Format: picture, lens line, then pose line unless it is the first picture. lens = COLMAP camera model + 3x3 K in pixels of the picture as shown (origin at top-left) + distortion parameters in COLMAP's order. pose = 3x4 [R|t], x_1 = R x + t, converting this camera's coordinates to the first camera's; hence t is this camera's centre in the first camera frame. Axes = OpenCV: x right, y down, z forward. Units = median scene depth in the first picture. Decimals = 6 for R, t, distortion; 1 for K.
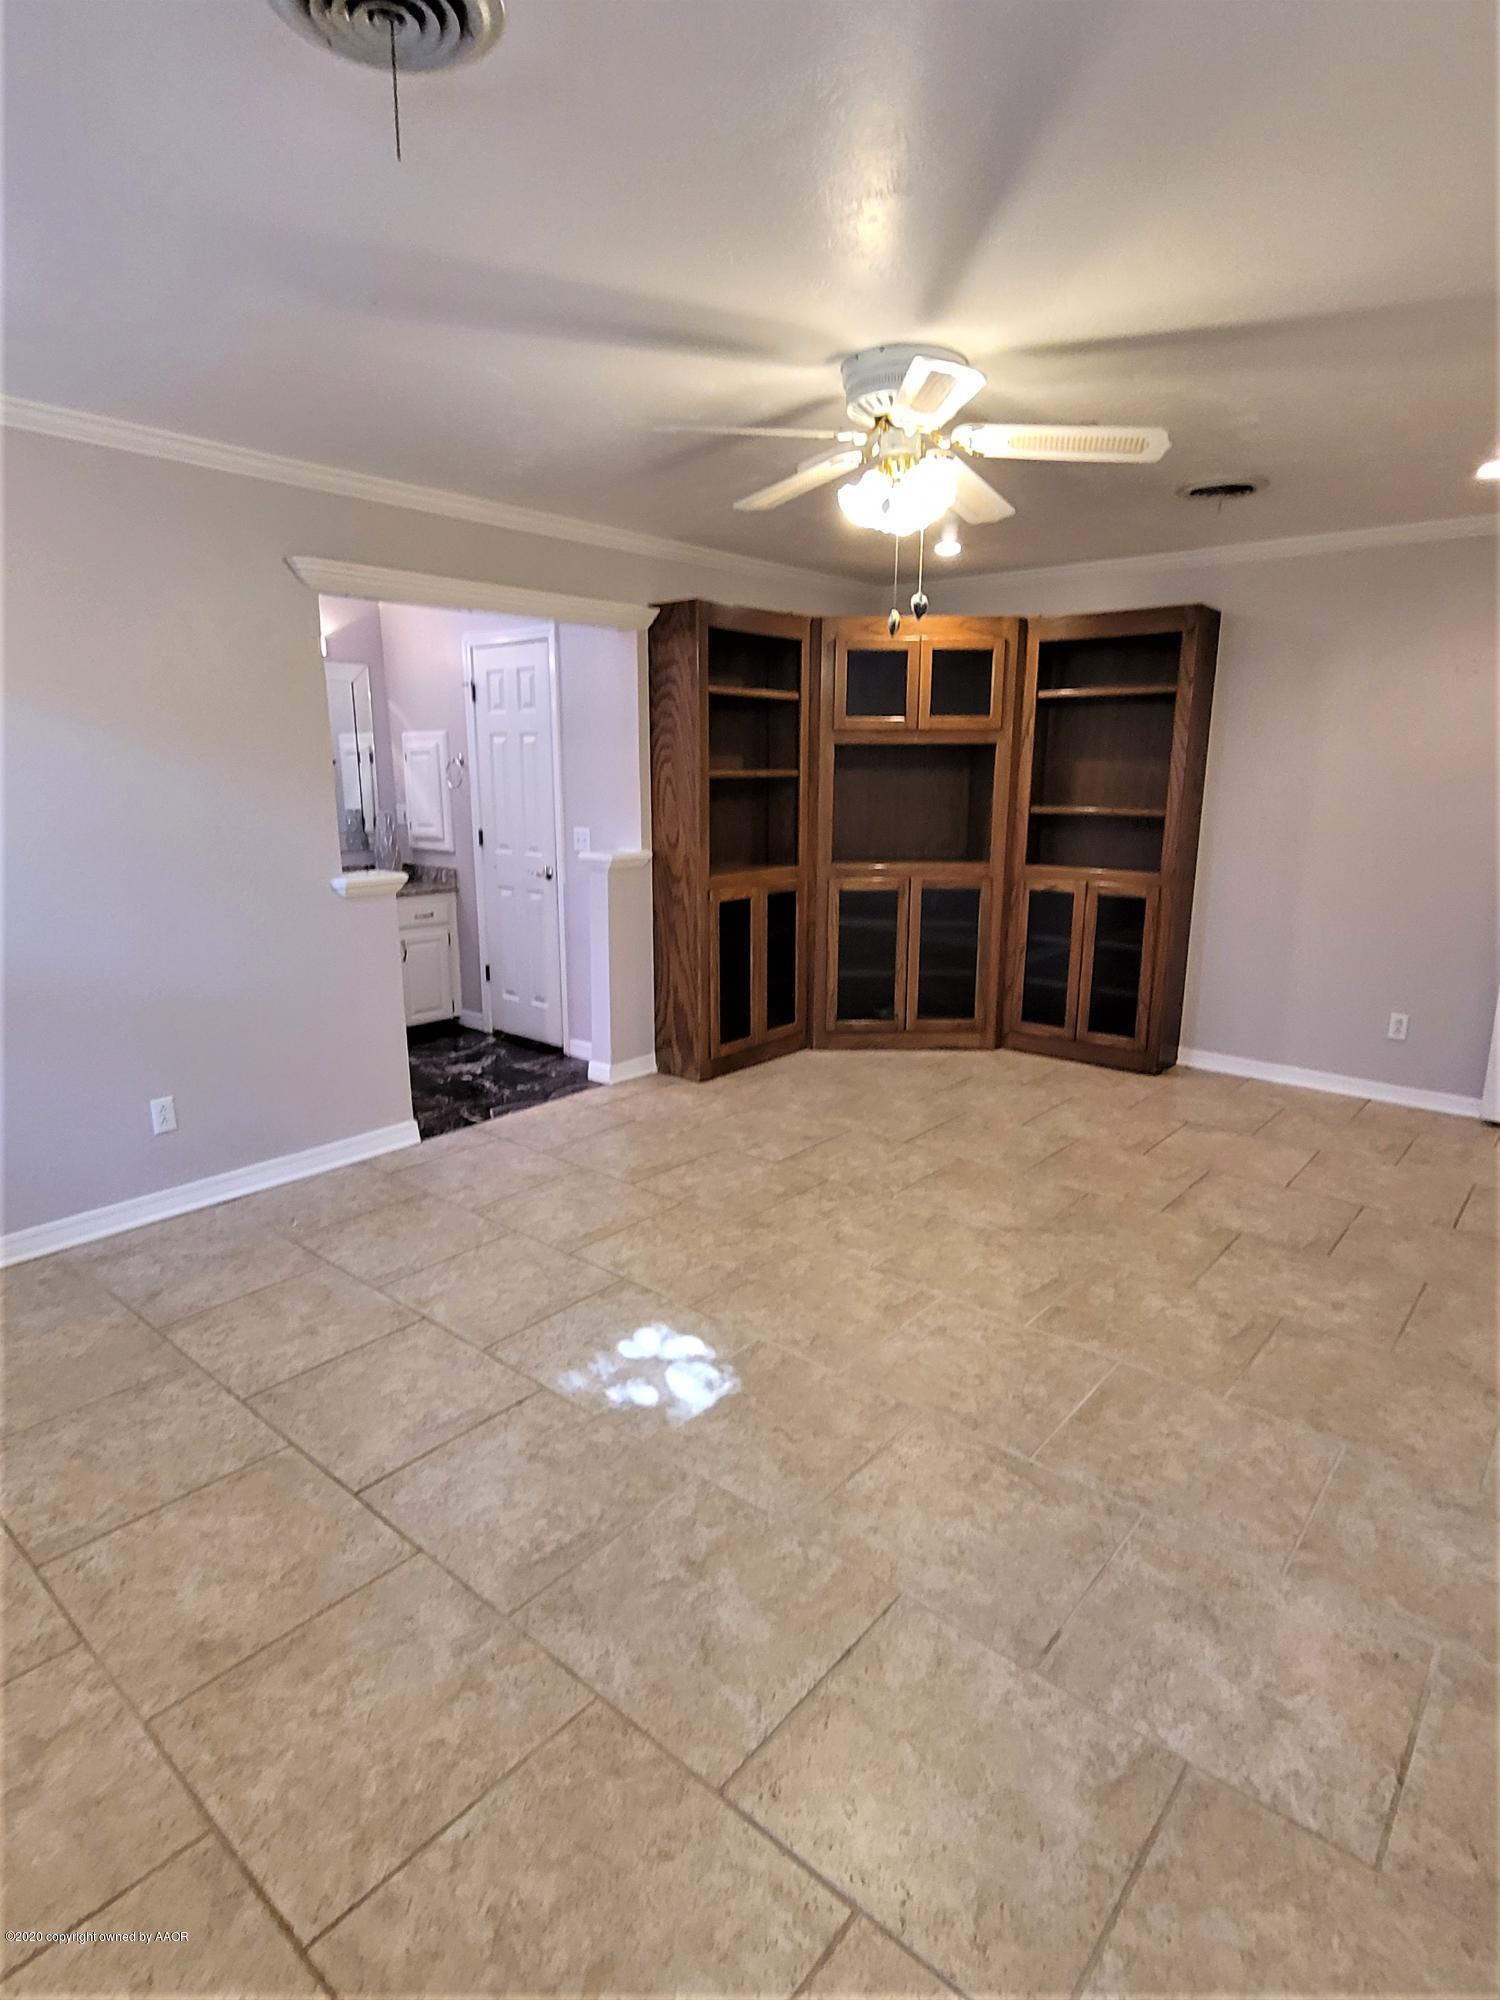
lens RADIAL K [[1070.7, 0, 730.9], [0, 1070.7, 997.8], [0, 0, 1]] dist [-0.002533, -0.000577]
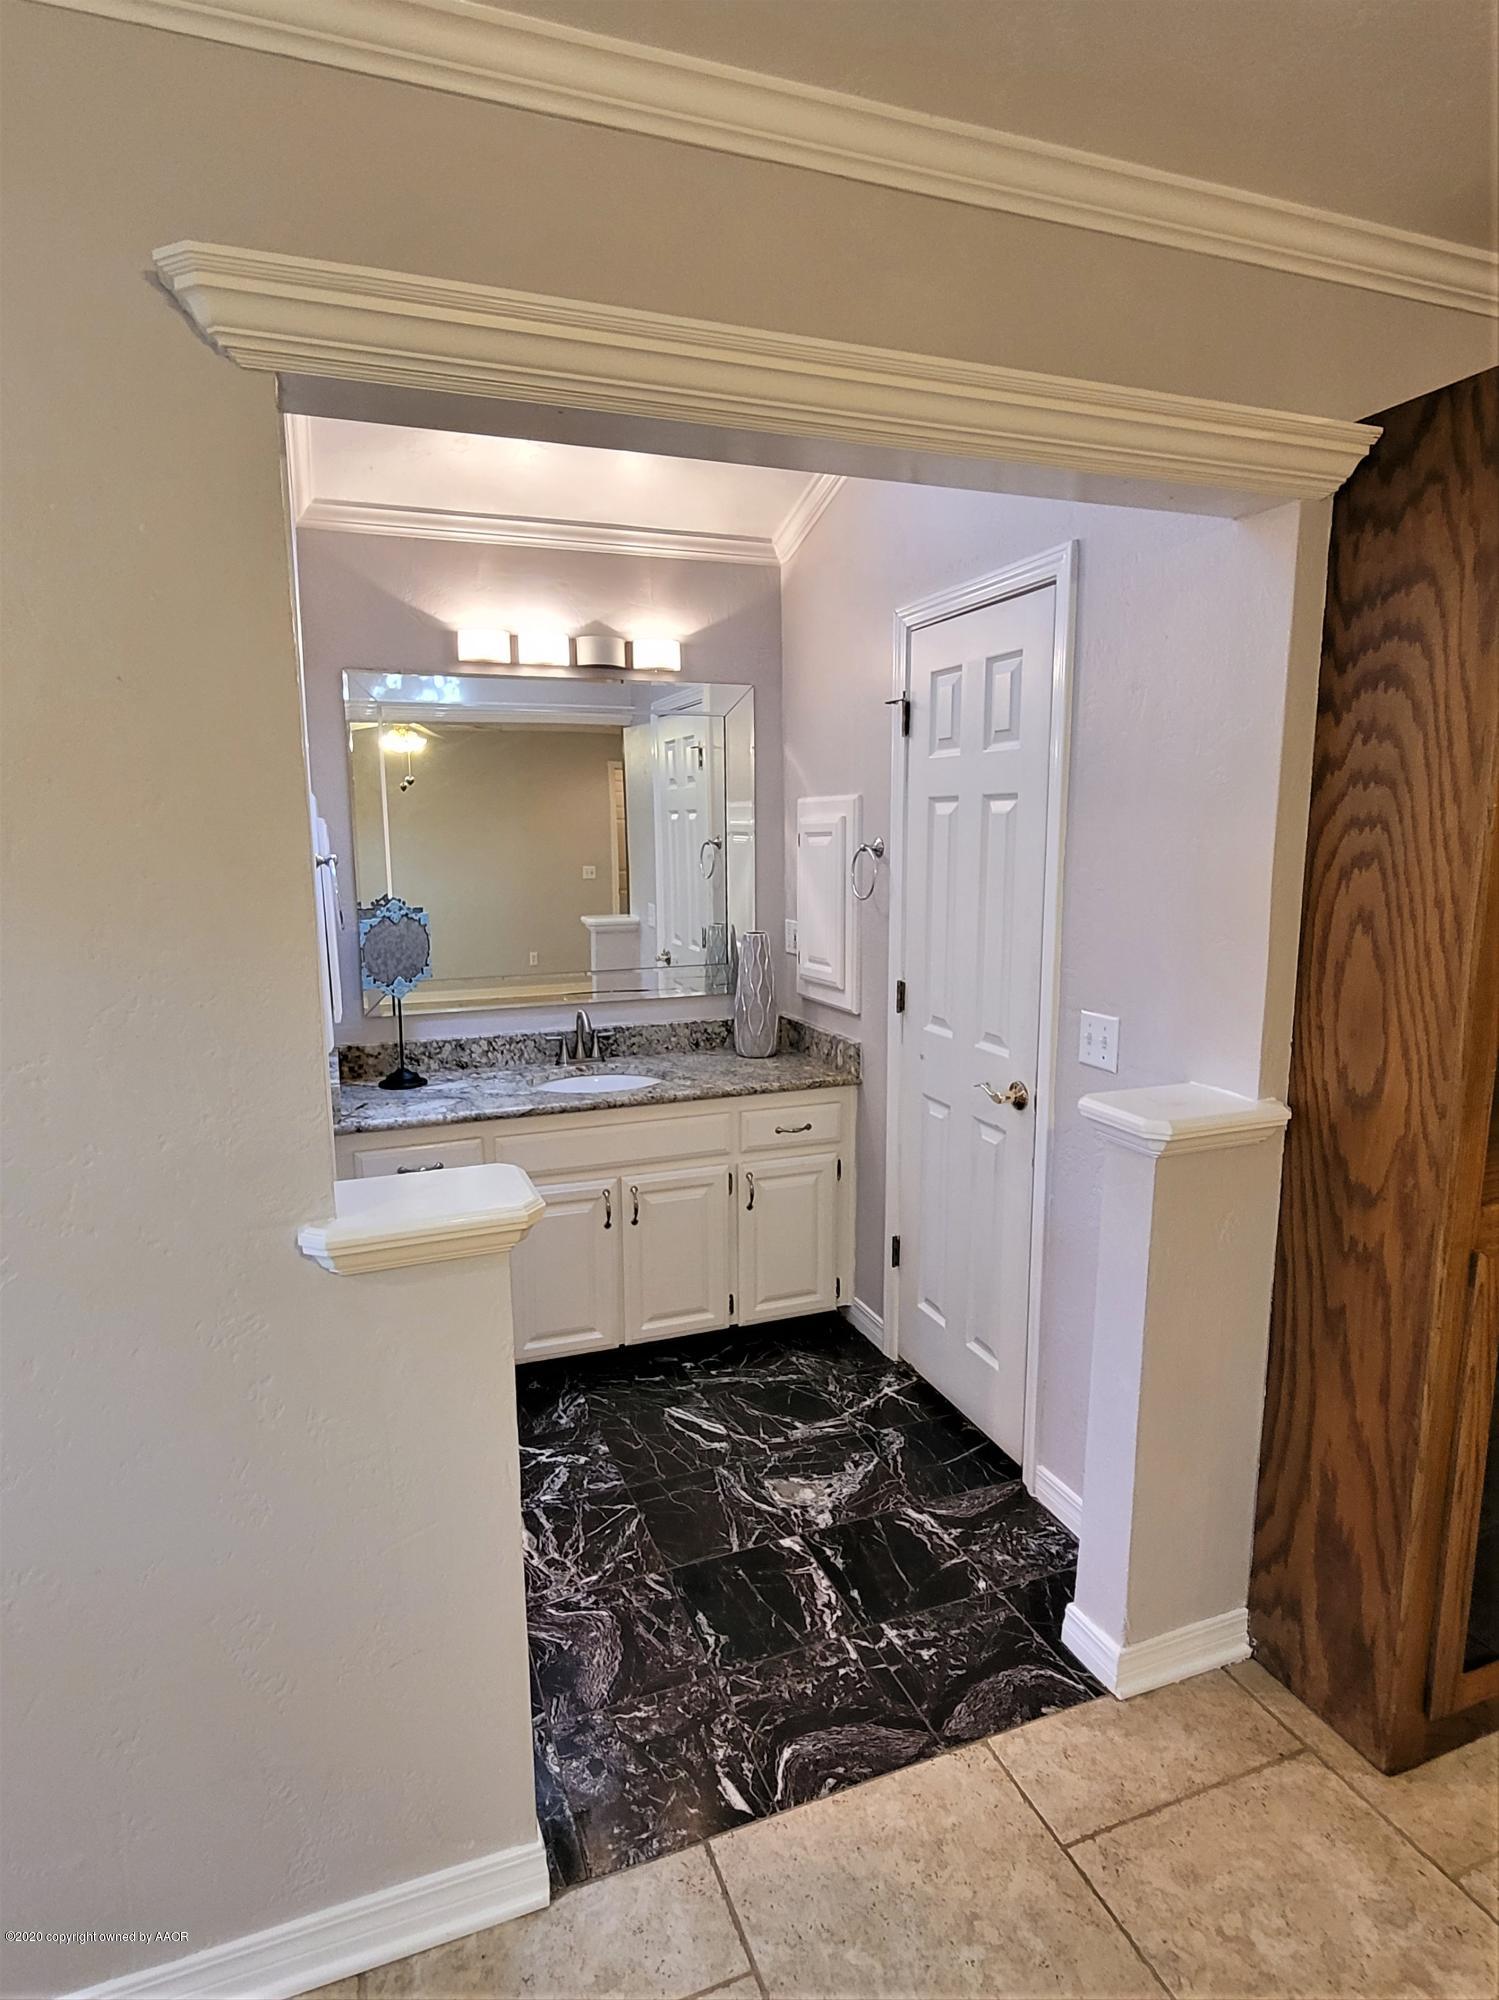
lens RADIAL K [[1070.7, 0, 730.4], [0, 1070.7, 997.8], [0, 0, 1]] dist [-0.002533, -0.000577]
pose [[0.878357, 0.069412, -0.472938, -0.072604], [-0.096309, 0.994809, -0.032861, -0.145816], [0.468202, 0.074412, 0.880483, 0.595855]]
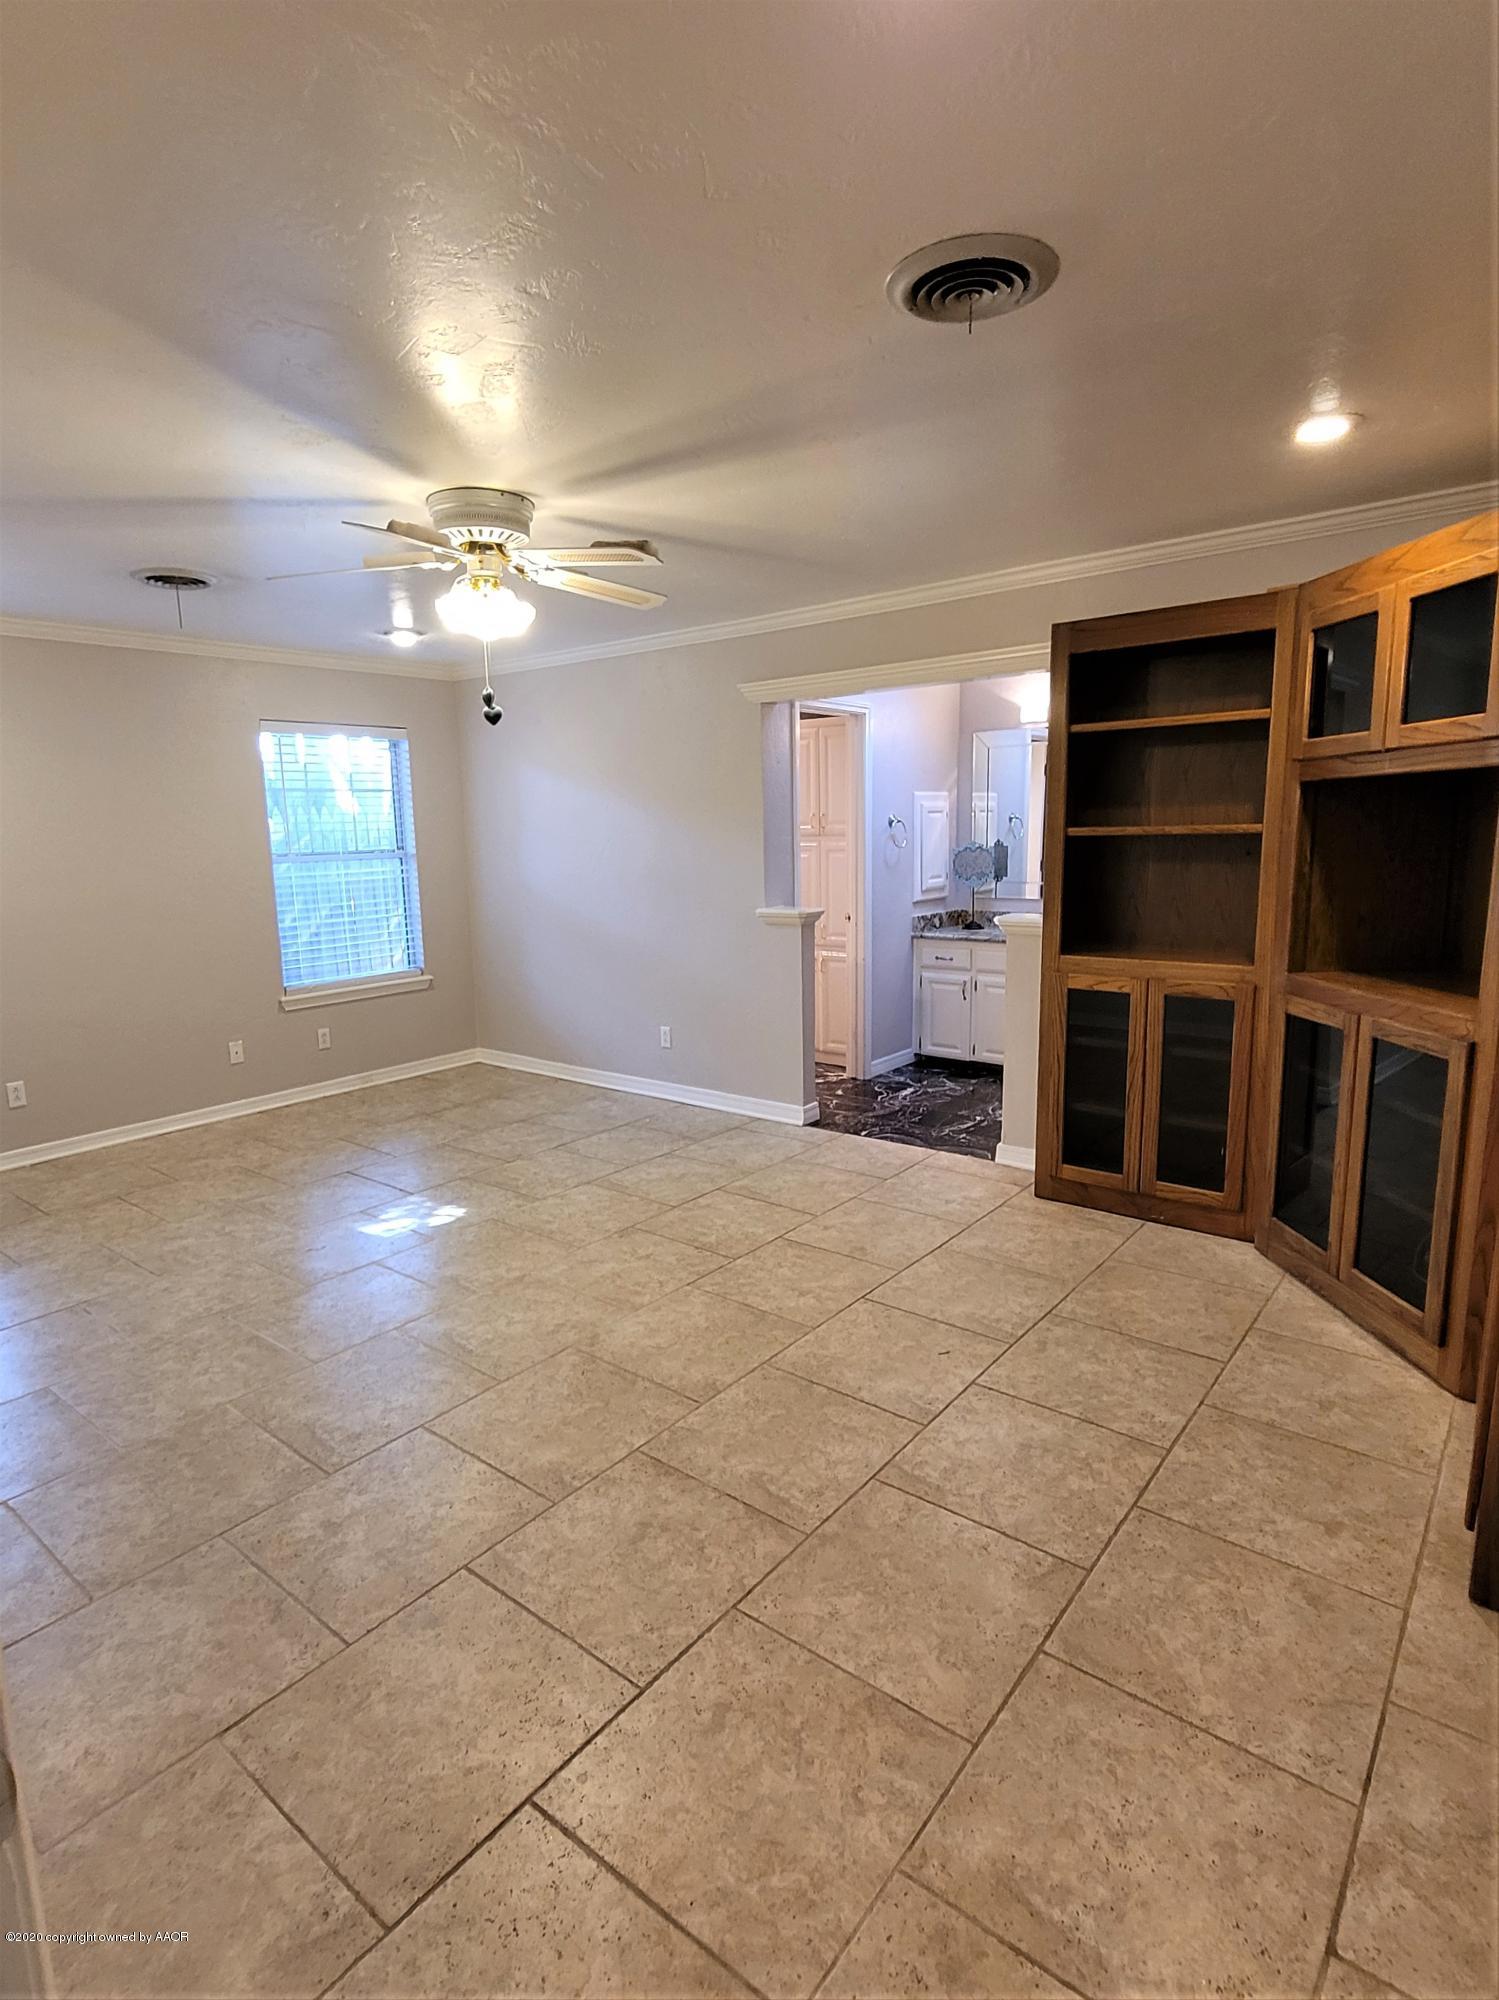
lens RADIAL K [[1061.6, 0, 749.5], [0, 1061.6, 1000.0], [0, 0, 1]] dist [0.000045, -0.000093]
pose [[0.037175, 0.163055, -0.985916, 0.786214], [-0.189385, 0.969868, 0.153260, -0.160739], [0.981199, 0.181020, 0.066935, 0.723062]]
